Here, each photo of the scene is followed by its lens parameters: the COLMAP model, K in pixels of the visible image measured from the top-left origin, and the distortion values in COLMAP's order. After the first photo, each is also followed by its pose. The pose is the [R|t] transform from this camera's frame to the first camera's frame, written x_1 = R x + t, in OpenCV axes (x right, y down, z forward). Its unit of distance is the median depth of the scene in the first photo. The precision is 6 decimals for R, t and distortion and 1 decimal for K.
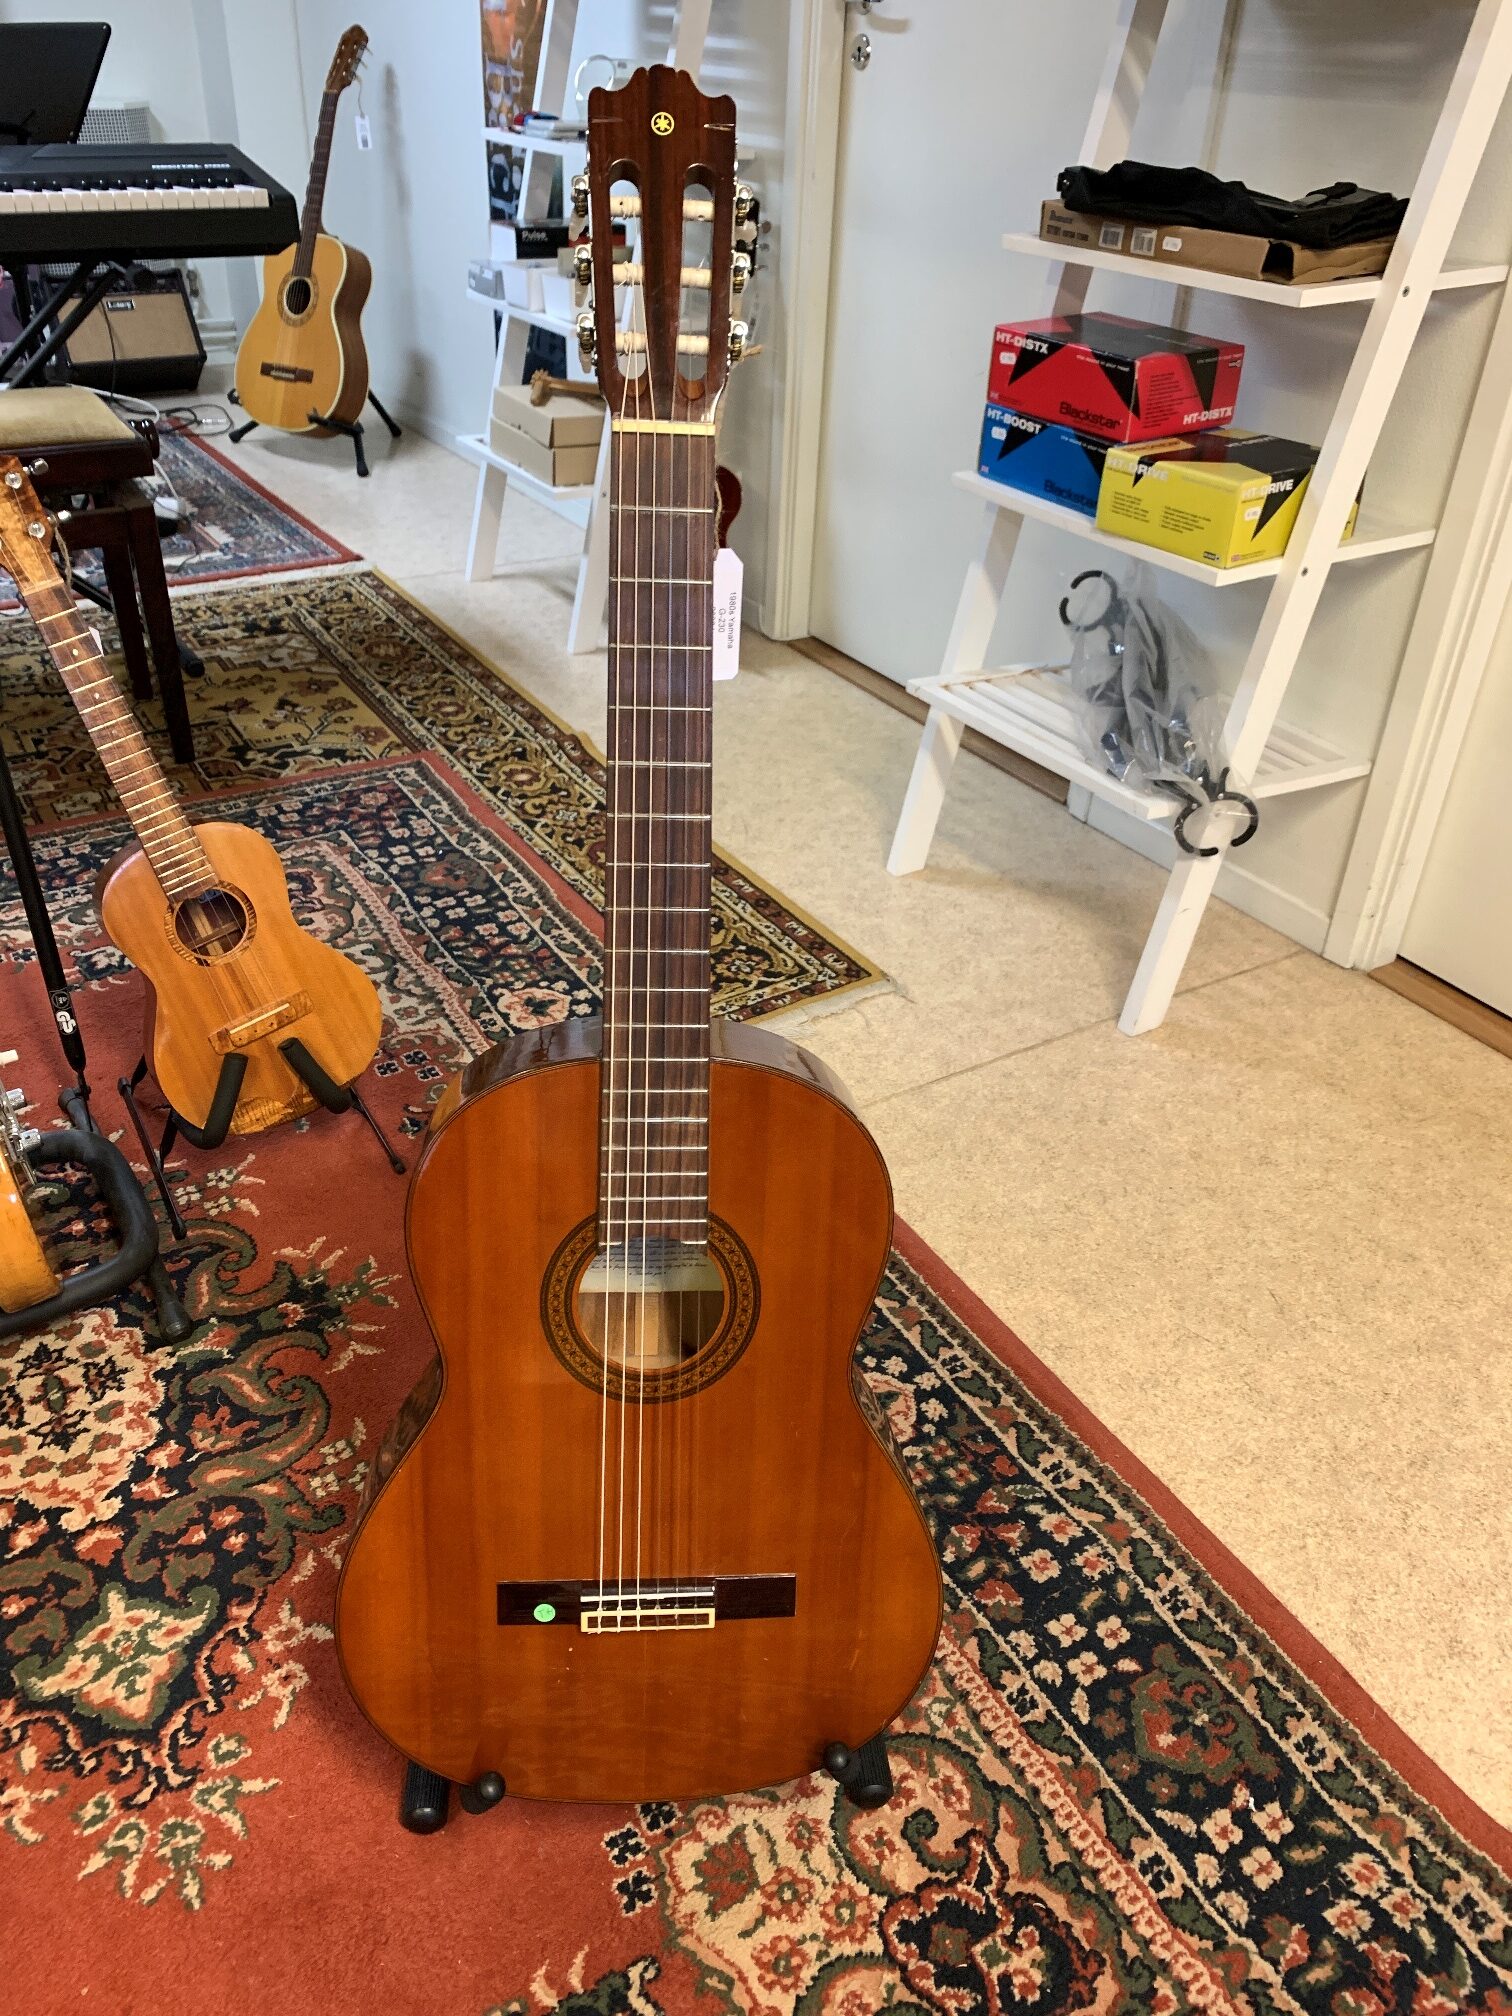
lens RADIAL K [[1577.8, 0, 737.7], [0, 1577.8, 1016.5], [0, 0, 1]] dist [-0.000956, -0.009547]
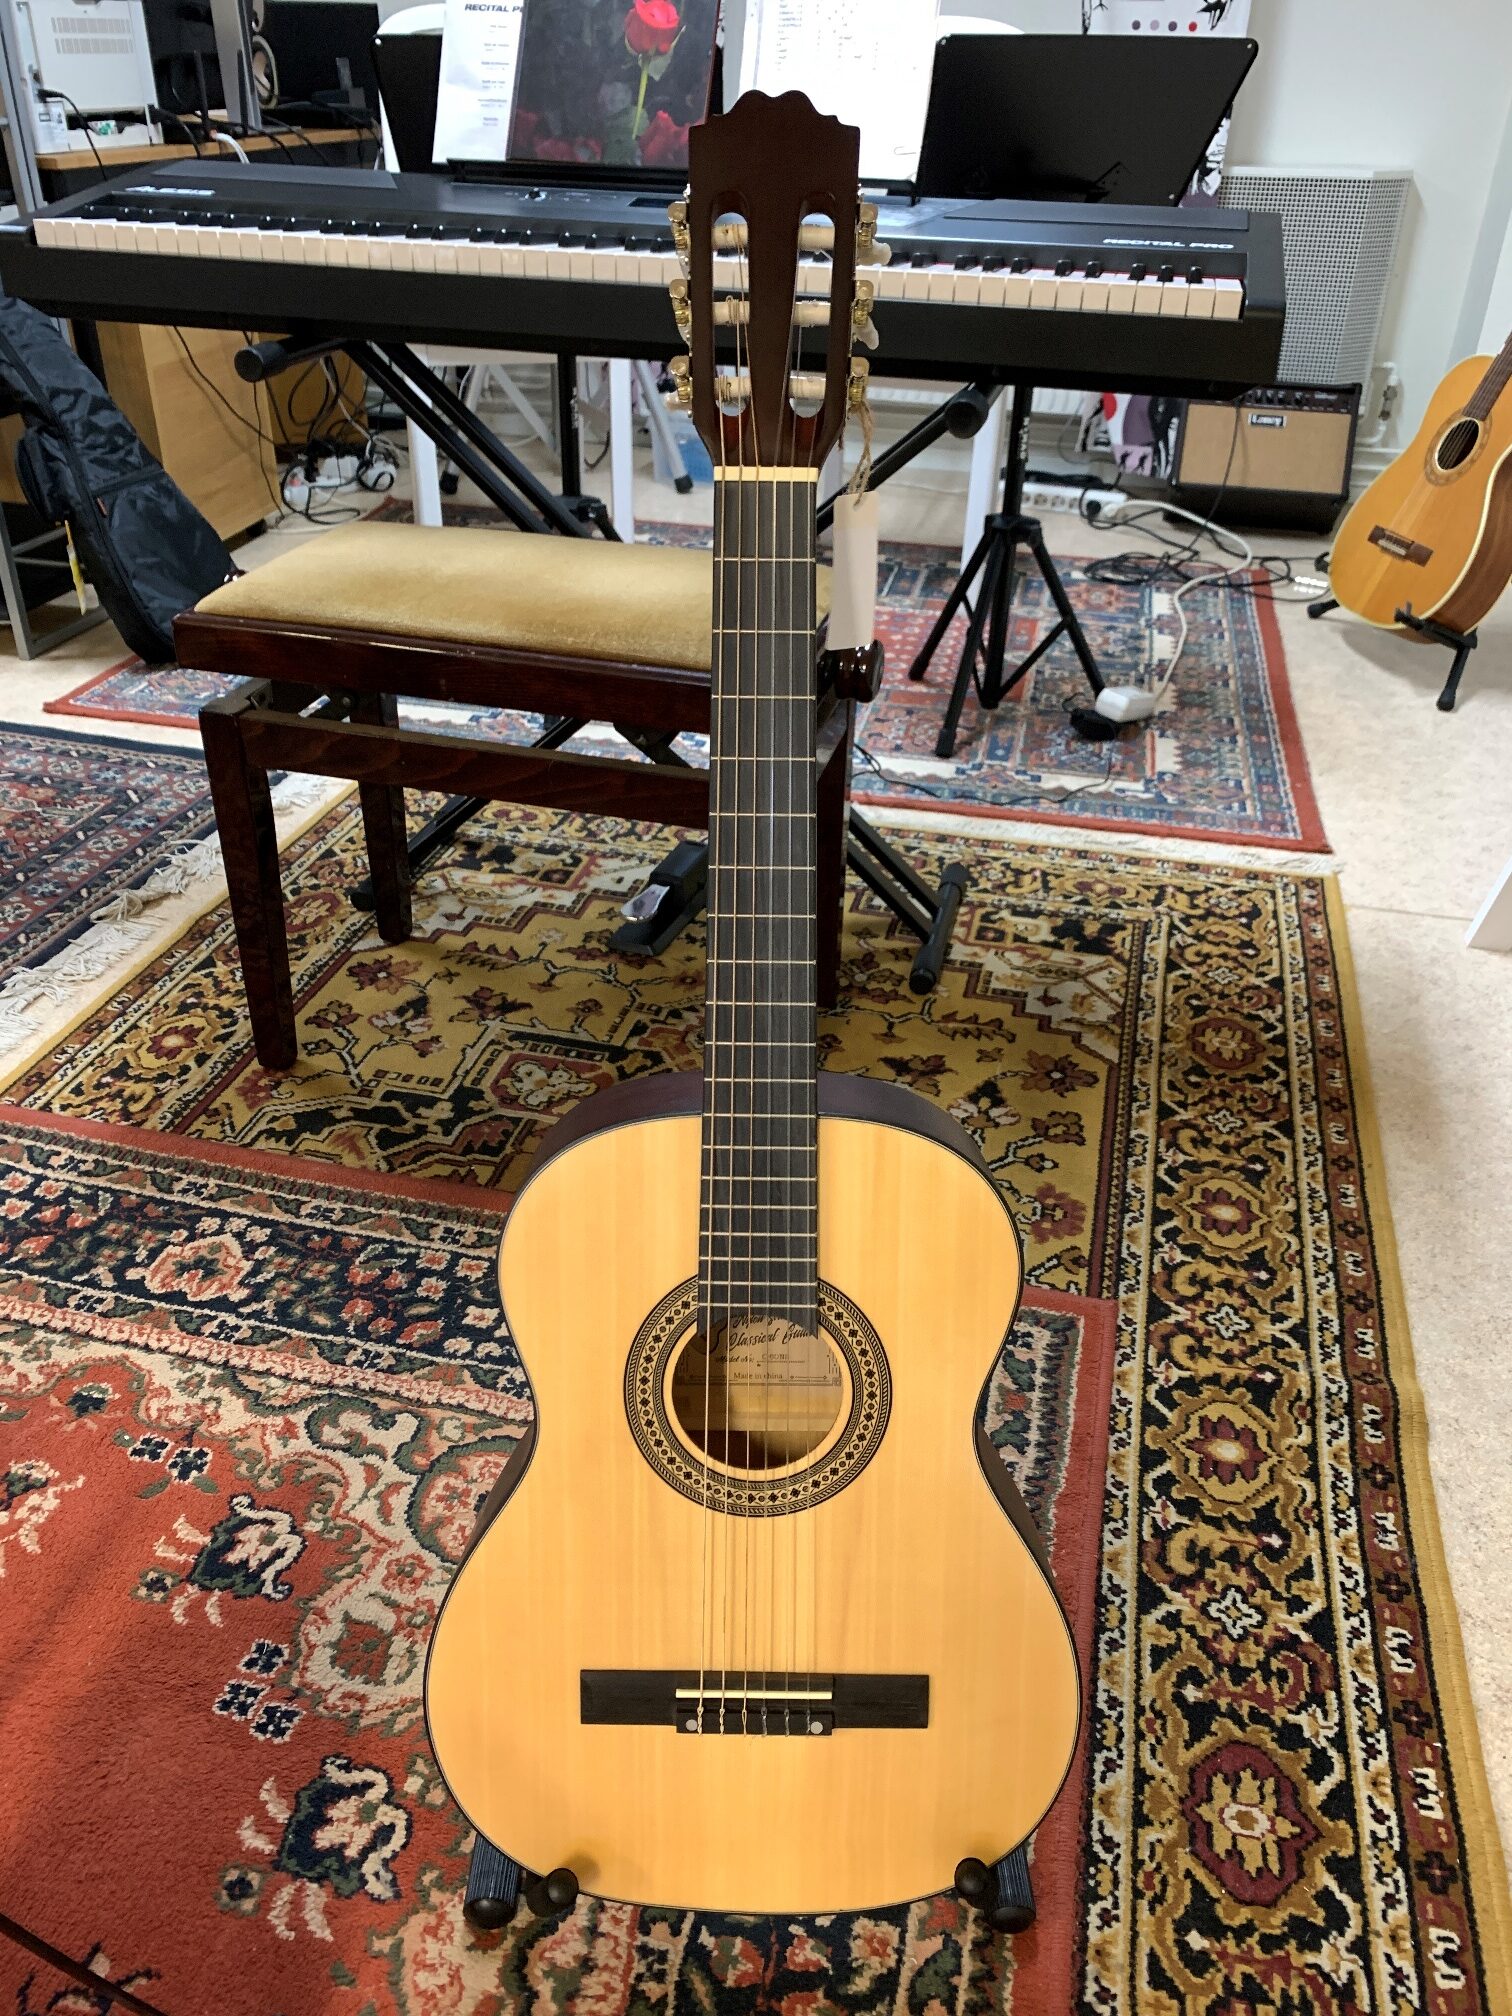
lens RADIAL K [[1577.8, 0, 745.1], [0, 1577.8, 995.7], [0, 0, 1]] dist [-0.000956, -0.009547]
pose [[0.707787, 0.343878, -0.617078, 0.015989], [-0.377789, 0.922370, 0.080684, -0.304022], [0.596919, 0.176018, 0.782755, 0.559371]]
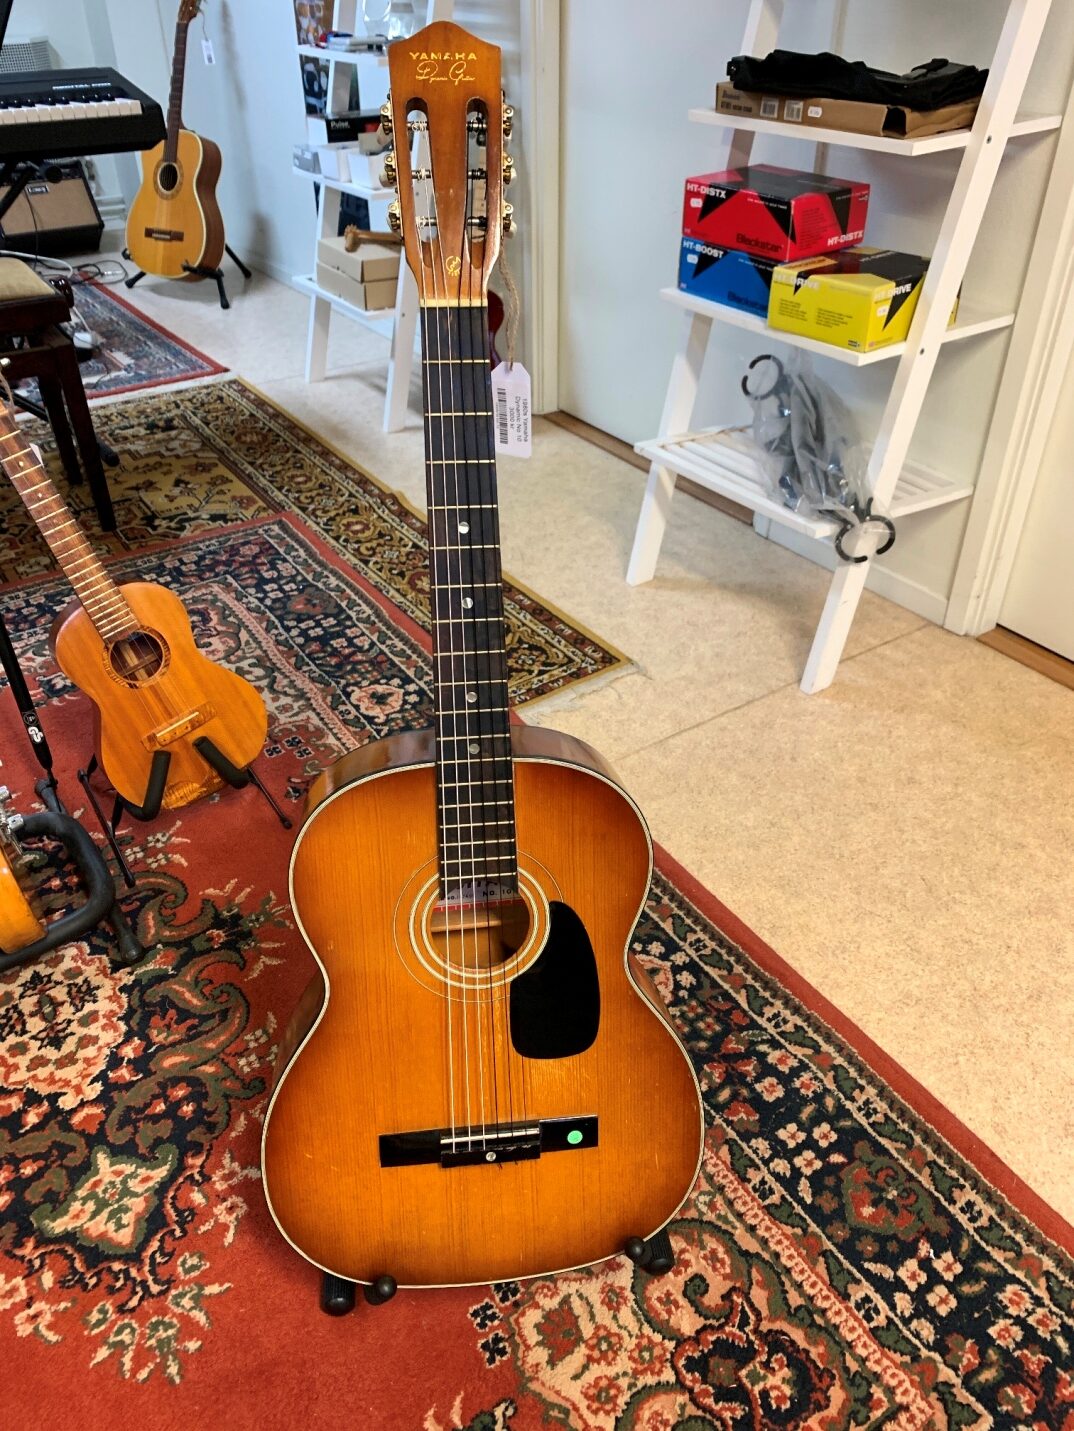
lens RADIAL K [[1119.9, 0, 538.2], [0, 1119.9, 721.7], [0, 0, 1]] dist [-0.000956, -0.009547]
pose [[0.998158, -0.058697, 0.015328, -0.004394], [0.058031, 0.997481, 0.040783, -0.015259], [-0.017683, -0.039818, 0.999050, 0.018281]]
